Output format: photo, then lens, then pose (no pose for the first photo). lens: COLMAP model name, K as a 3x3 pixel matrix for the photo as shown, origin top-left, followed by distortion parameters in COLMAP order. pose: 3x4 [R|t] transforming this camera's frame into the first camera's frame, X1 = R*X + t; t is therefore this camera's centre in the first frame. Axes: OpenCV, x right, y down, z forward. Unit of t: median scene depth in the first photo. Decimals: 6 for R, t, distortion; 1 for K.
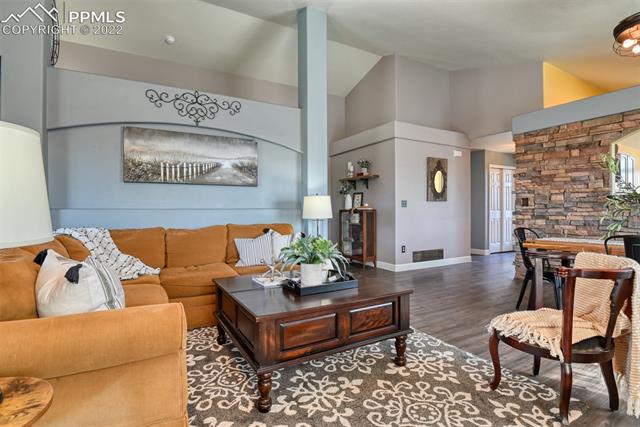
lens RADIAL K [[326.4, 0, 320.6], [0, 326.4, 211.9], [0, 0, 1]] dist [-0.000846, -0.000226]
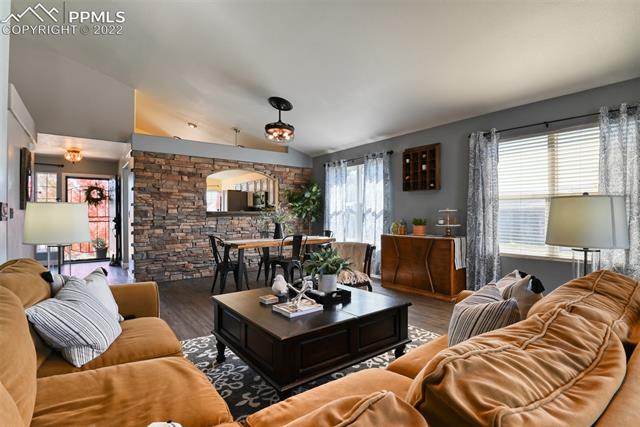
lens RADIAL K [[326.4, 0, 321.5], [0, 326.4, 213.4], [0, 0, 1]] dist [-0.000846, -0.000226]
pose [[-0.132399, 0.007653, 0.991167, -0.583984], [0.002979, 0.999969, -0.007323, -0.023709], [-0.991192, 0.001983, -0.132418, 0.586602]]
